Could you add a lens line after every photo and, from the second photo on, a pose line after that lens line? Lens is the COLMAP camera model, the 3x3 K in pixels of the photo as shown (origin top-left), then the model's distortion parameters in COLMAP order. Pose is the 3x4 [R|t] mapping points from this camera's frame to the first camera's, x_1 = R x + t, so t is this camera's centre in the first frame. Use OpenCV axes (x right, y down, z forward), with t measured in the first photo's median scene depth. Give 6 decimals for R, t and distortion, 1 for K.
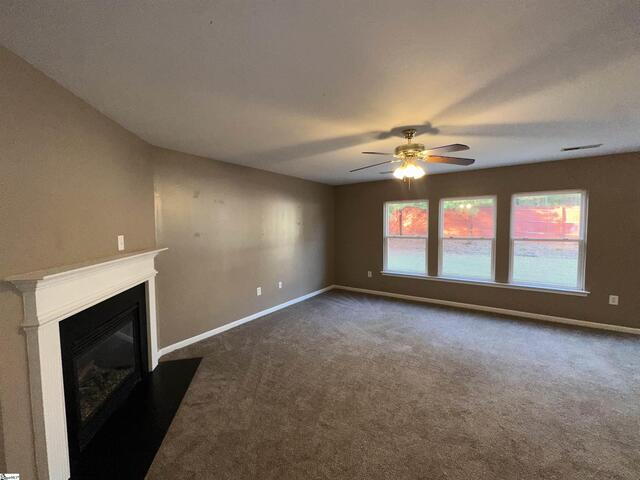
lens RADIAL K [[258.6, 0, 320.0], [0, 258.6, 240.0], [0, 0, 1]] dist [-0.001974, 0.000255]
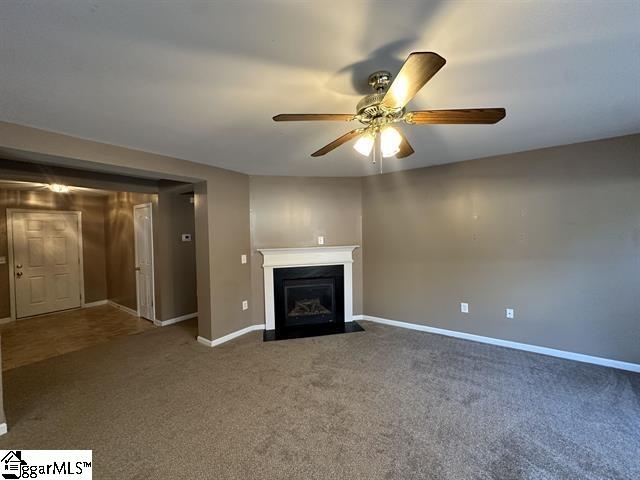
lens RADIAL K [[258.6, 0, 320.0], [0, 258.6, 240.0], [0, 0, 1]] dist [-0.001974, 0.000255]
pose [[-0.009066, 0.035366, -0.999333, 0.892717], [-0.036992, 0.998678, 0.035679, -0.047092], [0.999274, 0.037291, -0.007746, 0.810122]]
